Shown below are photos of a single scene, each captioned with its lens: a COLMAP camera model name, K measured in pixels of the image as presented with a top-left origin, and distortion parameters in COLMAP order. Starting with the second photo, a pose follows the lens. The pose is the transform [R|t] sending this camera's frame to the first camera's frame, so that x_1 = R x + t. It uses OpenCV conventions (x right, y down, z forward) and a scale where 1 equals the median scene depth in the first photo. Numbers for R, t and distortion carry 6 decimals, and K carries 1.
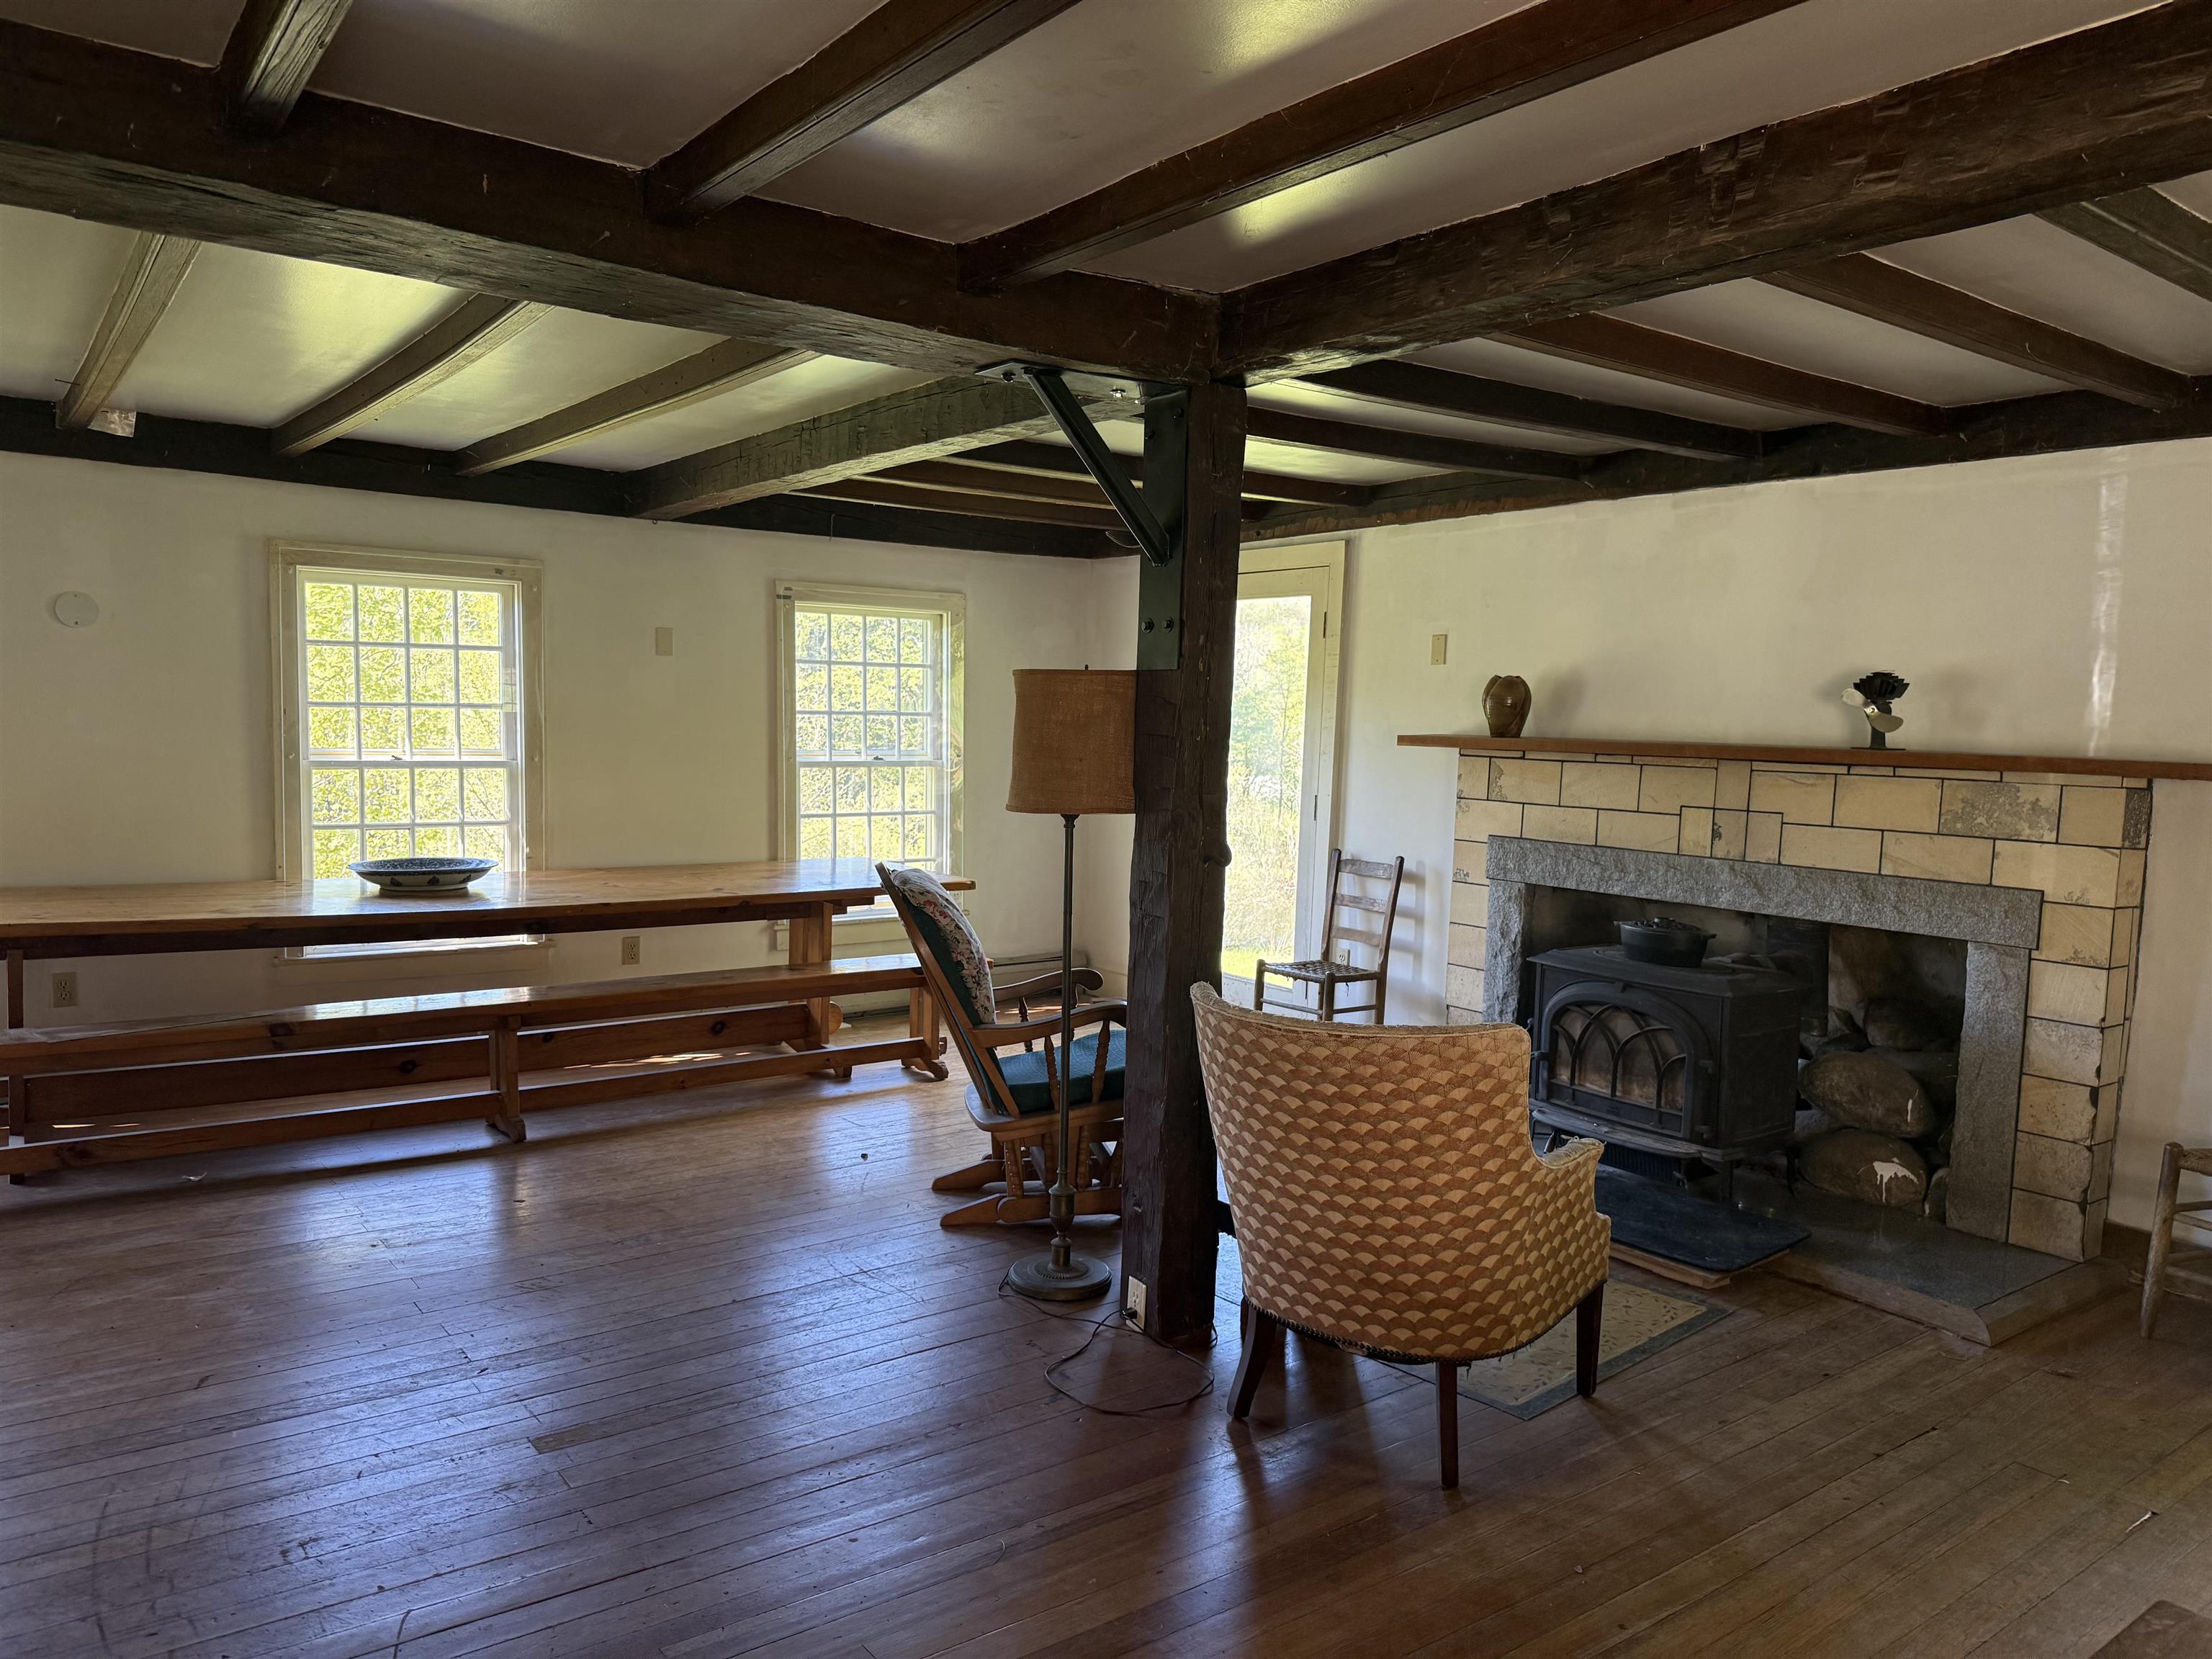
lens RADIAL K [[1549.0, 0, 1098.4], [0, 1549.0, 842.2], [0, 0, 1]] dist [0.071938, -0.082401]
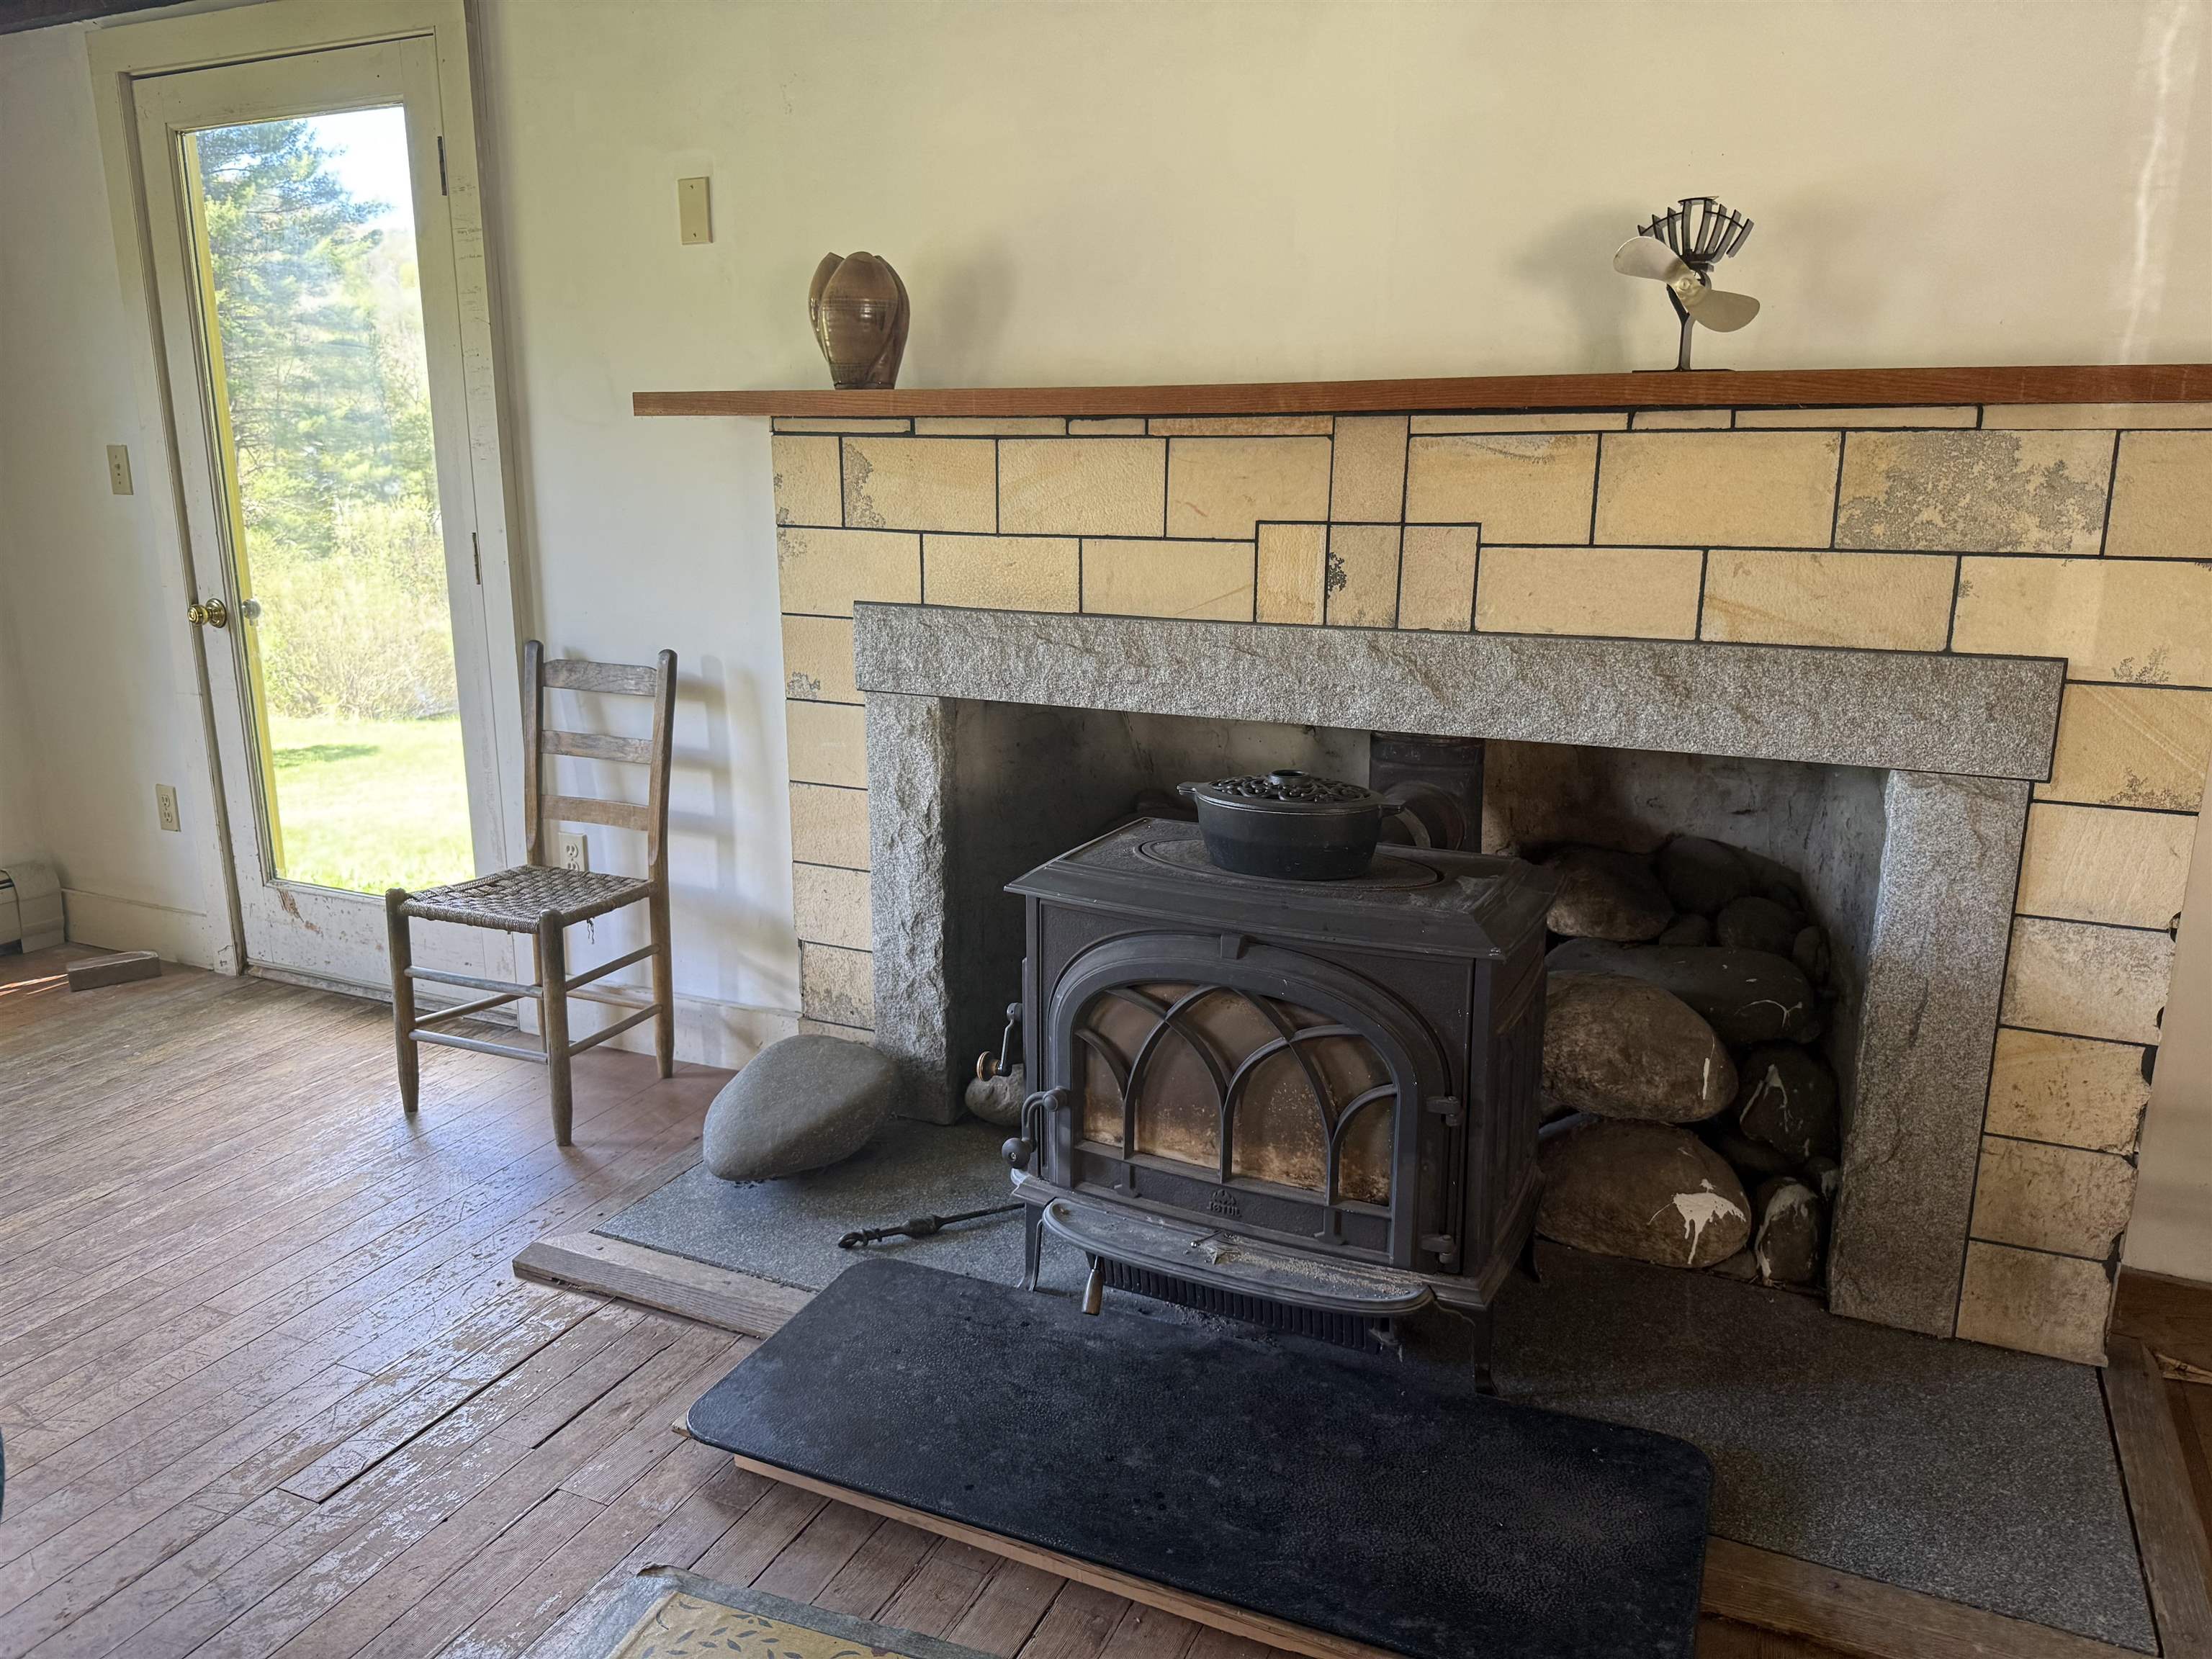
lens RADIAL K [[1549.0, 0, 1131.9], [0, 1549.0, 837.1], [0, 0, 1]] dist [0.071938, -0.082401]
pose [[0.875998, -0.143755, 0.460393, 0.110223], [0.064501, 0.980892, 0.183550, -0.019036], [-0.477982, -0.131094, 0.868532, 0.625012]]
